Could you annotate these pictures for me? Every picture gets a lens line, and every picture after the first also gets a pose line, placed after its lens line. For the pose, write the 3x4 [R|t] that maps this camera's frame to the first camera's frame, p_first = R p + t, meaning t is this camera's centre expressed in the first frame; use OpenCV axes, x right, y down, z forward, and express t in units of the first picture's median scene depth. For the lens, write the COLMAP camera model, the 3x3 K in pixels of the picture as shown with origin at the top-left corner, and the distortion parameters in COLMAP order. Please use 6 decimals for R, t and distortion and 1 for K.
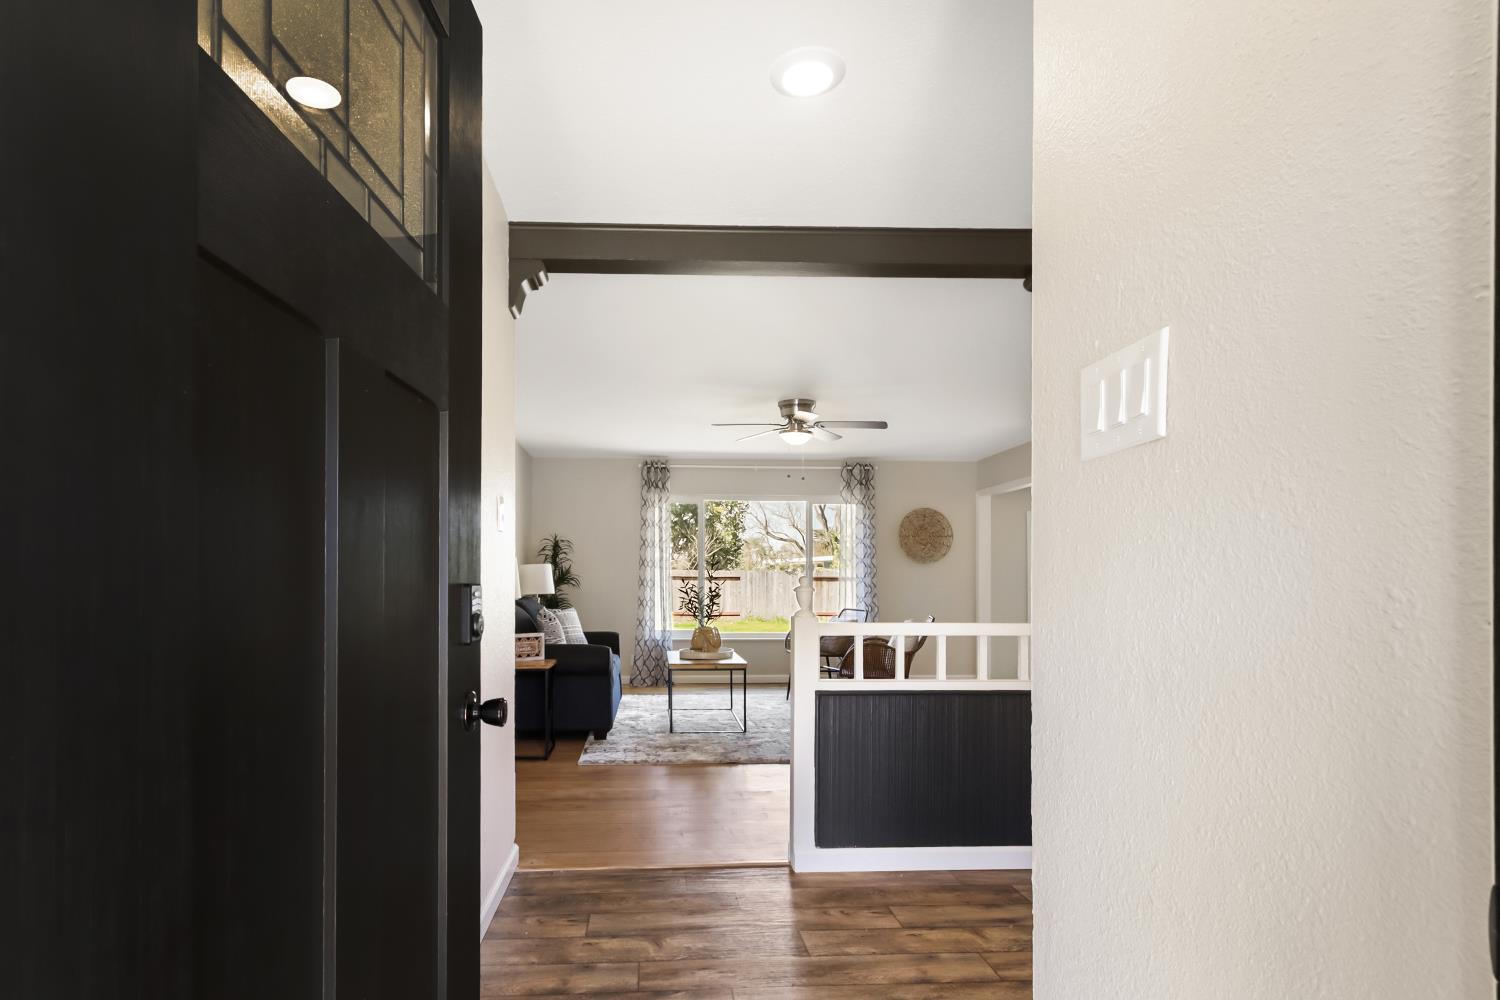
lens RADIAL K [[726.0, 0, 690.0], [0, 726.0, 578.5], [0, 0, 1]] dist [-0.000028, 0.000033]
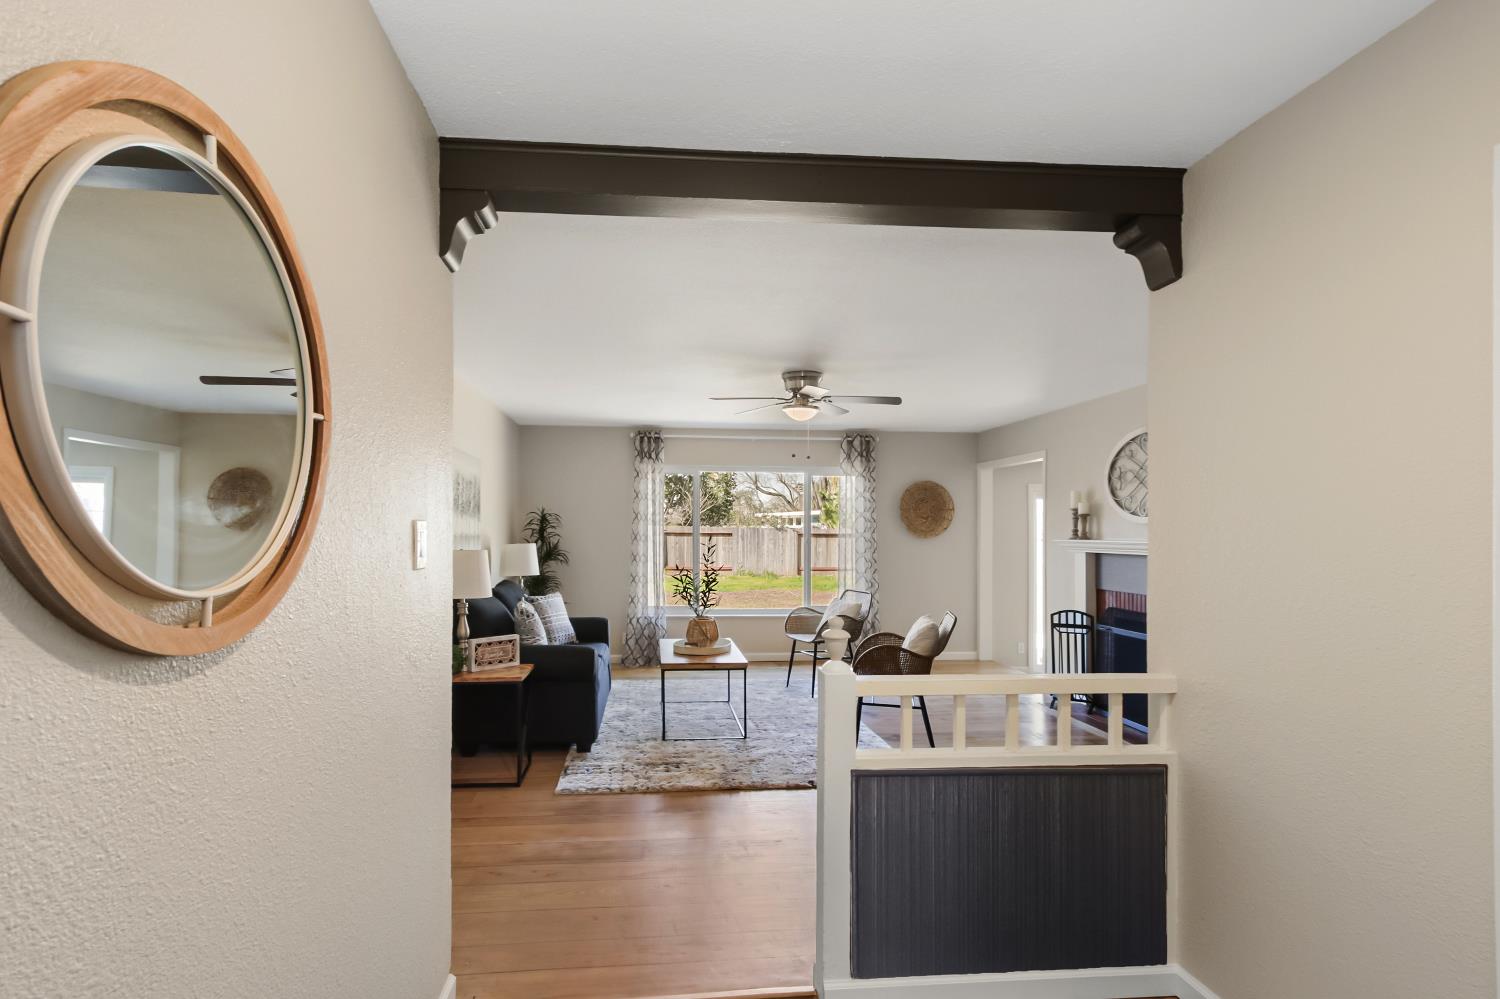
lens RADIAL K [[677.4, 0, 709.6], [0, 677.4, 528.9], [0, 0, 1]] dist [0.000225, 0.000176]
pose [[0.999275, 0.002186, 0.038018, -0.001309], [-0.002255, 0.999996, 0.001772, -0.045047], [-0.038014, -0.001857, 0.999275, 0.138785]]
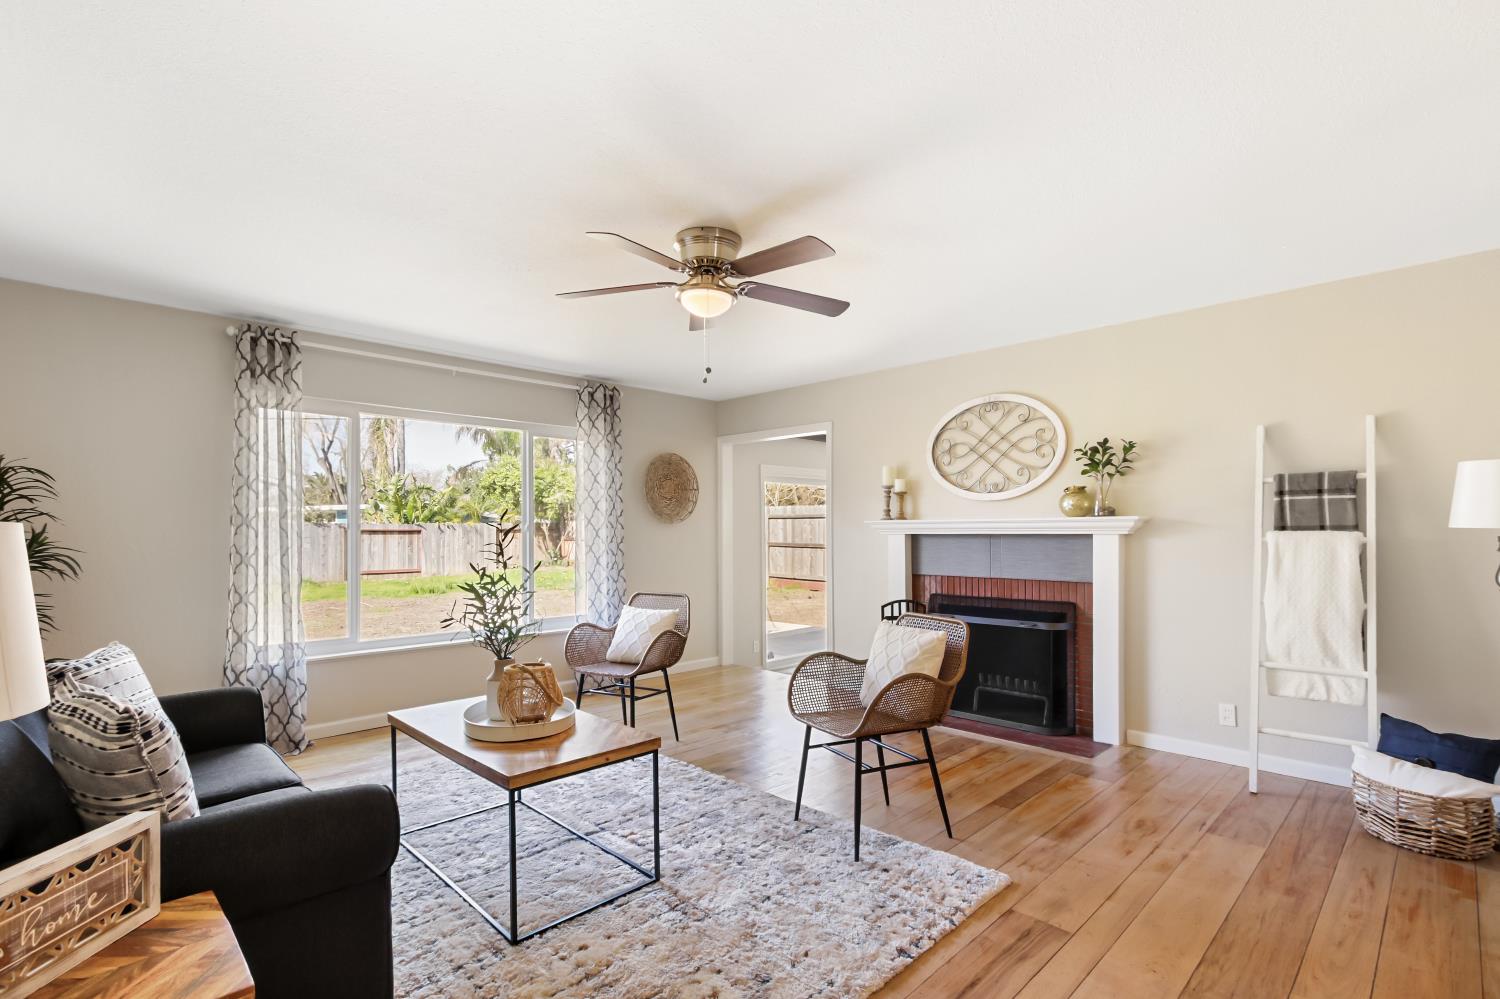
lens RADIAL K [[677.4, 0, 709.6], [0, 677.4, 528.9], [0, 0, 1]] dist [0.000225, 0.000176]
pose [[0.755379, -0.002328, 0.655284, -0.171477], [0.000437, 0.999995, 0.003049, -0.022484], [-0.655288, -0.002017, 0.755376, 0.557898]]
